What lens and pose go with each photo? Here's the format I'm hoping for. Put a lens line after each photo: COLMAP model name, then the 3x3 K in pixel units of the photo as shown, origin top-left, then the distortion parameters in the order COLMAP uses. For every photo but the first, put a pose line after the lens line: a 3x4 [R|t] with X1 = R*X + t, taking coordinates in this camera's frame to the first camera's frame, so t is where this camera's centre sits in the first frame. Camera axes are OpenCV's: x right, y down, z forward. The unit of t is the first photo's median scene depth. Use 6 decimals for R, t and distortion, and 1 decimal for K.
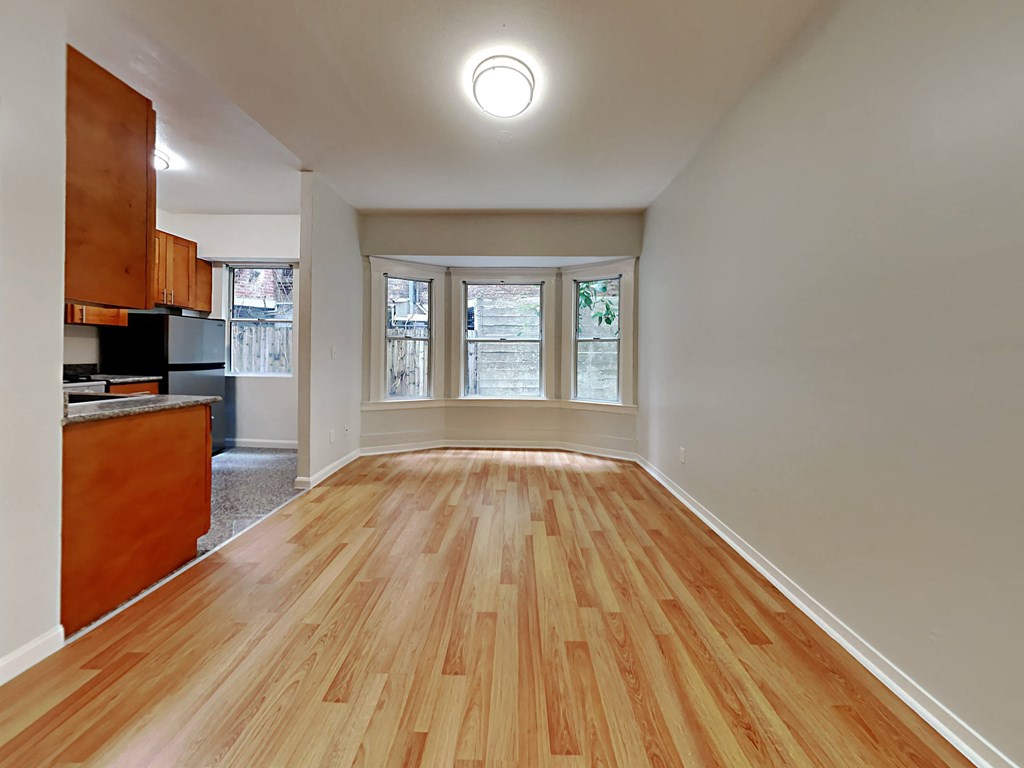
lens RADIAL K [[309.9, 0, 510.2], [0, 309.9, 357.7], [0, 0, 1]] dist [0.001322, -0.000023]
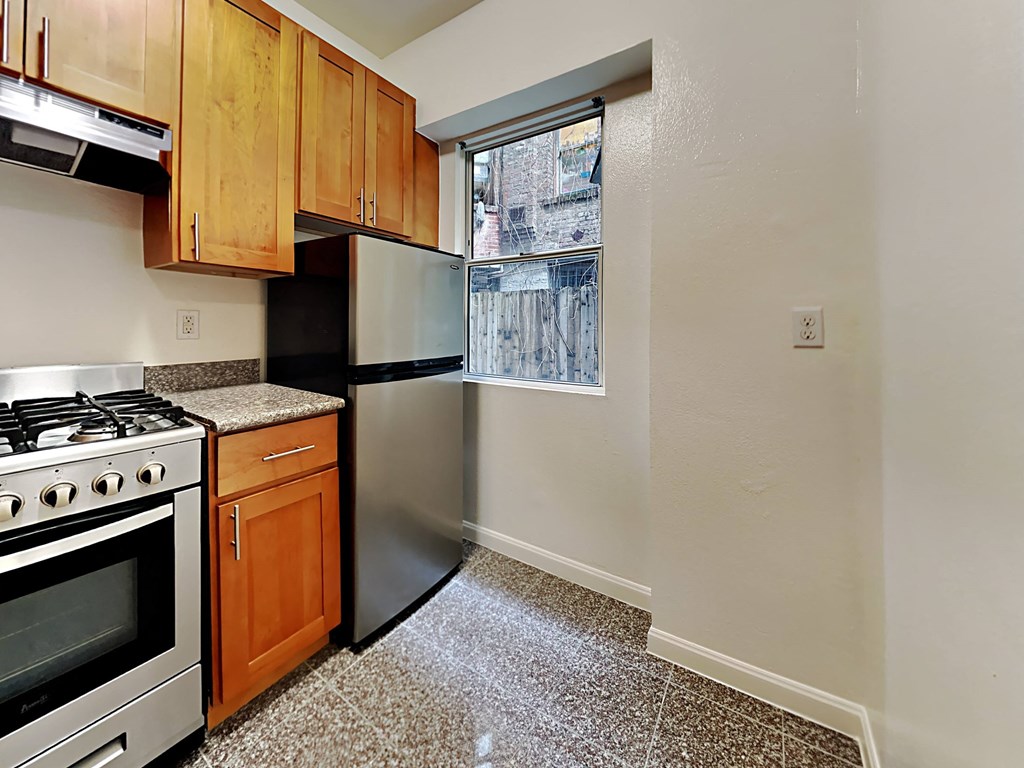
lens RADIAL K [[391.3, 0, 514.2], [0, 391.3, 326.2], [0, 0, 1]] dist [-0.008046, 0.000349]
pose [[0.844431, -0.014996, -0.535455, -0.540202], [0.006913, 0.999830, -0.017100, -0.013636], [0.535620, 0.010738, 0.844391, 0.552246]]
